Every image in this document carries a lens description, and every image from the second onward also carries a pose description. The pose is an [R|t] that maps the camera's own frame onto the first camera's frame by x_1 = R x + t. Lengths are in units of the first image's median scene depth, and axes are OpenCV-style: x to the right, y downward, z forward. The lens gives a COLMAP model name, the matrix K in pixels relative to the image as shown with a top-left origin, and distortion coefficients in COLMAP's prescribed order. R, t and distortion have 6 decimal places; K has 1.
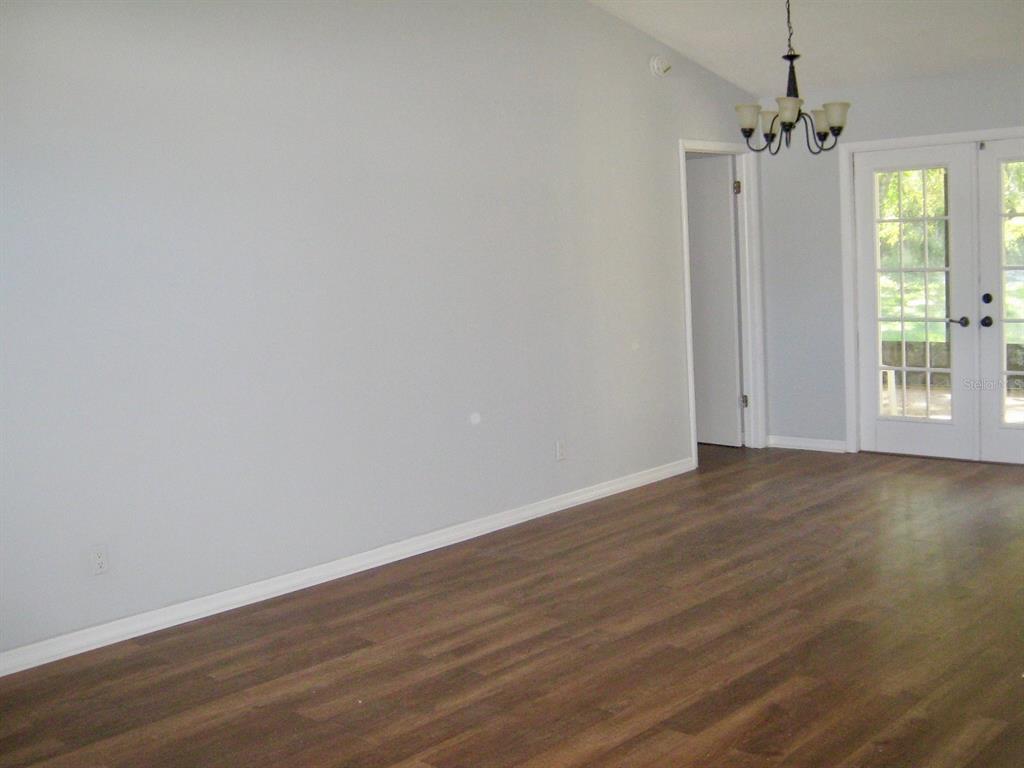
lens RADIAL K [[1230.0, 0, 512.0], [0, 1230.0, 384.0], [0, 0, 1]] dist [-0.013764, 0.003024]
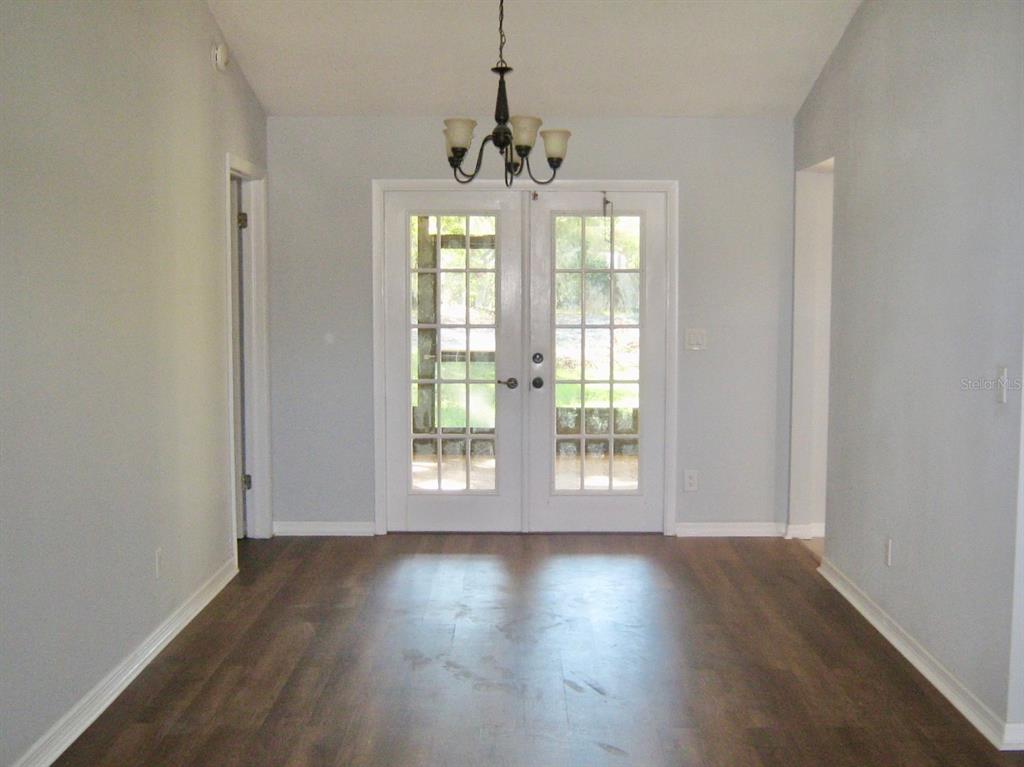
lens RADIAL K [[1299.5, 0, 512.0], [0, 1299.5, 383.5], [0, 0, 1]] dist [-0.022409, -0.026547]
pose [[0.746611, -0.005086, 0.665242, -0.339240], [0.039372, 0.998556, -0.036554, -0.017429], [-0.664095, 0.053484, 0.745733, 0.321873]]
